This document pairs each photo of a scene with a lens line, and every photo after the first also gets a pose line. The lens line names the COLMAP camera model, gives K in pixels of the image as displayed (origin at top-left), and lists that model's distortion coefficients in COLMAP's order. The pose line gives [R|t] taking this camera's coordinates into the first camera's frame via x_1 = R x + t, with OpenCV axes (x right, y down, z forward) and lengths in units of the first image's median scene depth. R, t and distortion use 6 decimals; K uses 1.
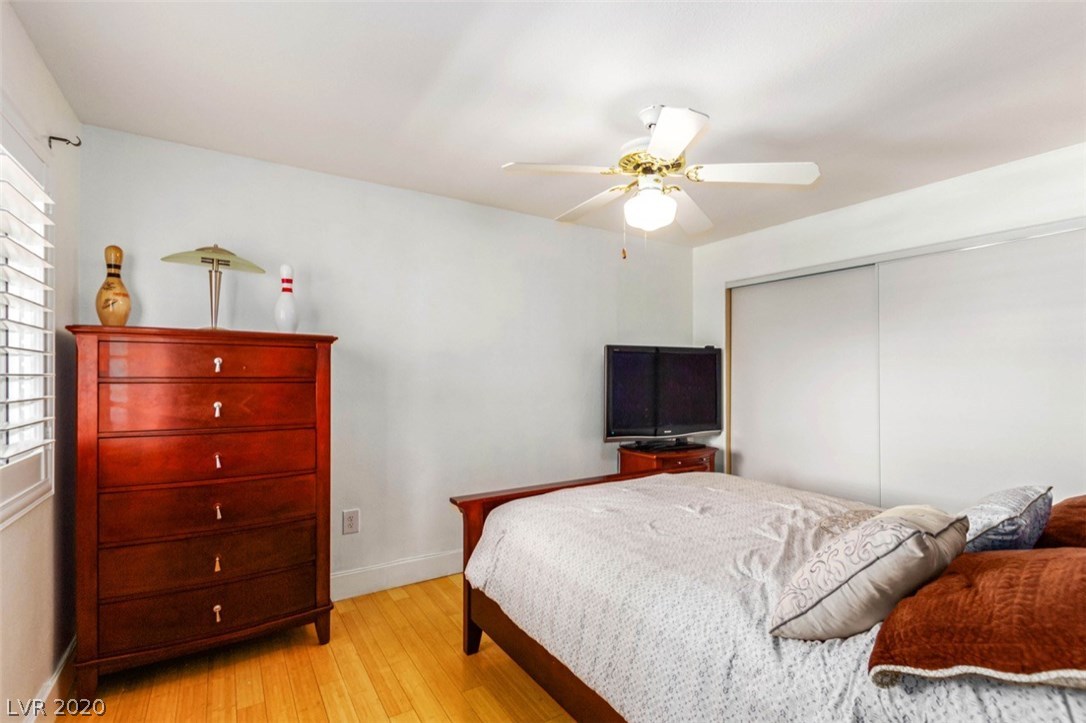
lens RADIAL K [[501.8, 0, 545.1], [0, 501.8, 381.1], [0, 0, 1]] dist [0.000945, 0.000035]
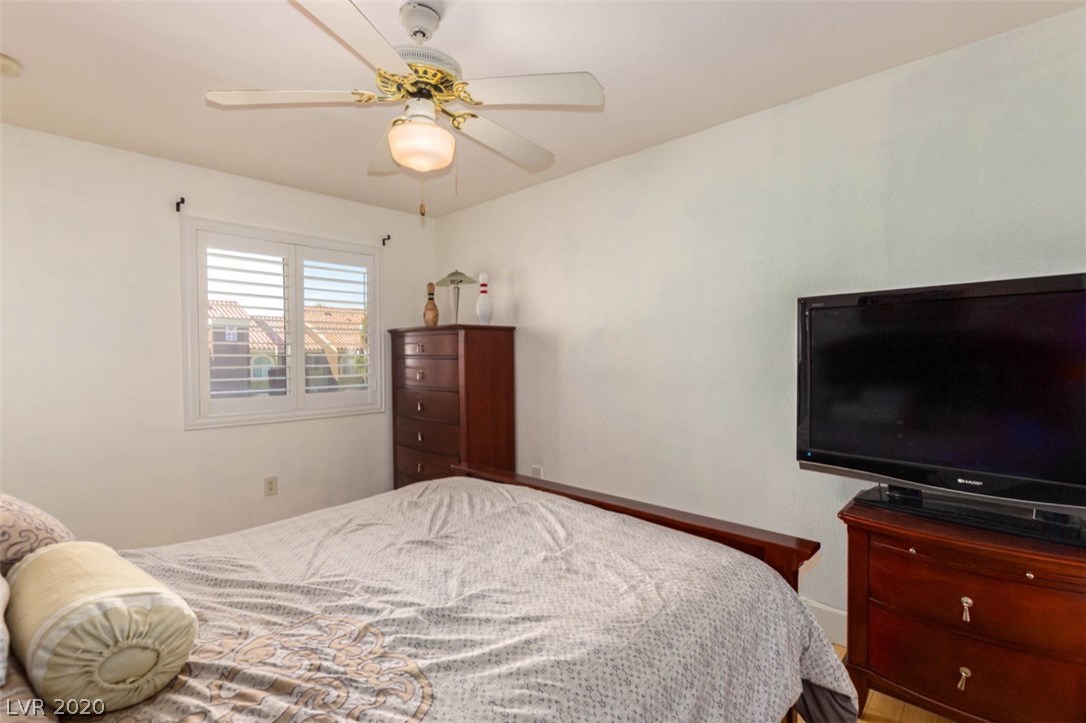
lens RADIAL K [[497.3, 0, 544.0], [0, 497.3, 372.2], [0, 0, 1]] dist [-0.003914, -0.000403]
pose [[0.240744, 0.033094, -0.970024, 0.919032], [-0.006839, 0.999452, 0.032401, -0.006887], [0.970564, -0.001166, 0.240839, 0.890042]]
